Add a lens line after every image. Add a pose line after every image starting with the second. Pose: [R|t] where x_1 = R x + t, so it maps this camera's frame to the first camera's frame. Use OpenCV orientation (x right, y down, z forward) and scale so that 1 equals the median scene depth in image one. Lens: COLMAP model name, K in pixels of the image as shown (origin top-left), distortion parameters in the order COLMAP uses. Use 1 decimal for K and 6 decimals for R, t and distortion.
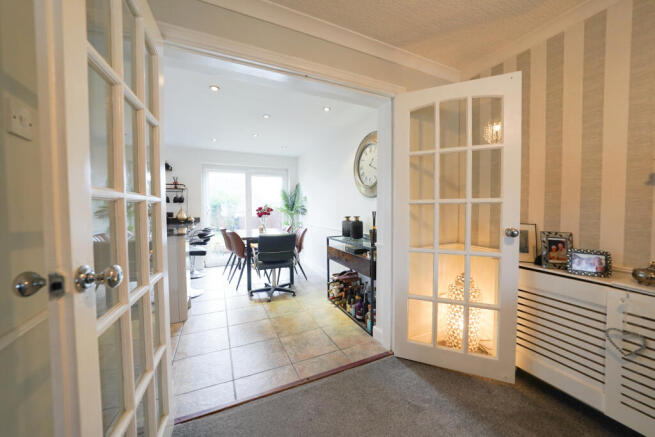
lens RADIAL K [[237.3, 0, 325.8], [0, 237.3, 216.6], [0, 0, 1]] dist [-0.027571, 0.007670]
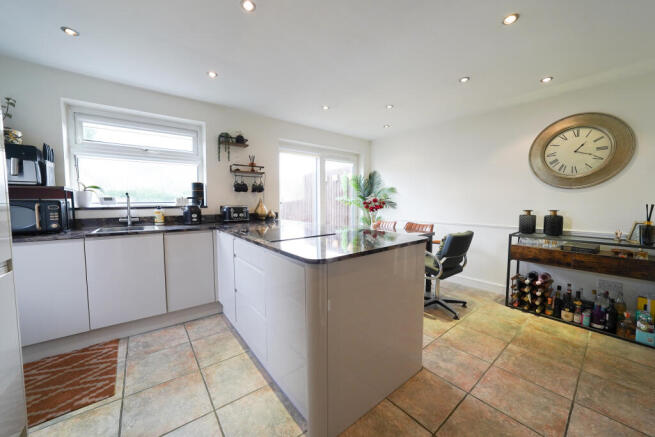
lens RADIAL K [[237.3, 0, 325.8], [0, 237.3, 216.6], [0, 0, 1]] dist [-0.027571, 0.007670]
pose [[0.972248, -0.012328, 0.233627, -0.592738], [0.005523, 0.999542, 0.029757, -0.004240], [-0.233887, -0.027641, 0.971871, 0.242740]]
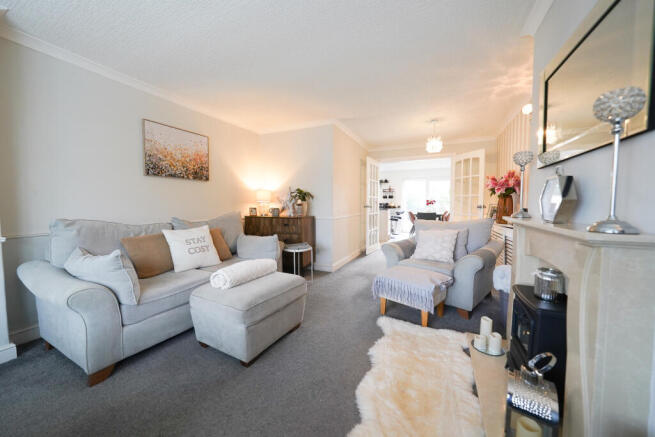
lens RADIAL K [[237.3, 0, 325.8], [0, 237.3, 216.6], [0, 0, 1]] dist [-0.027571, 0.007670]
pose [[0.633294, 0.044198, -0.772648, 0.623494], [-0.031039, 0.999015, 0.031707, 0.053715], [0.773288, 0.003902, 0.634042, -0.755506]]
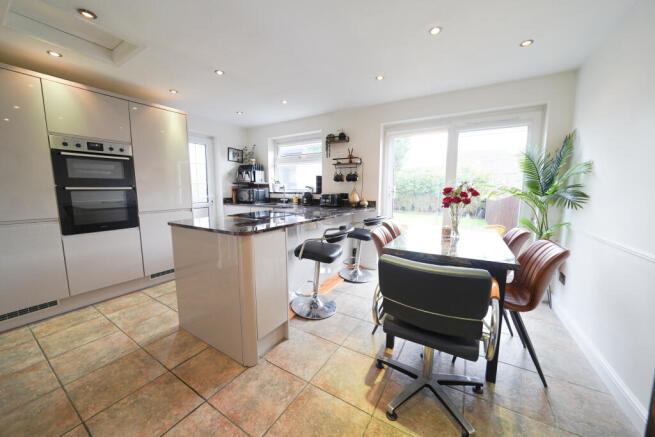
lens RADIAL K [[237.3, 0, 325.8], [0, 237.3, 216.6], [0, 0, 1]] dist [-0.027571, 0.007670]
pose [[0.557982, 0.103230, -0.823408, -0.005188], [-0.036052, 0.994311, 0.100225, -0.017533], [0.829070, -0.026238, 0.558529, 0.477291]]
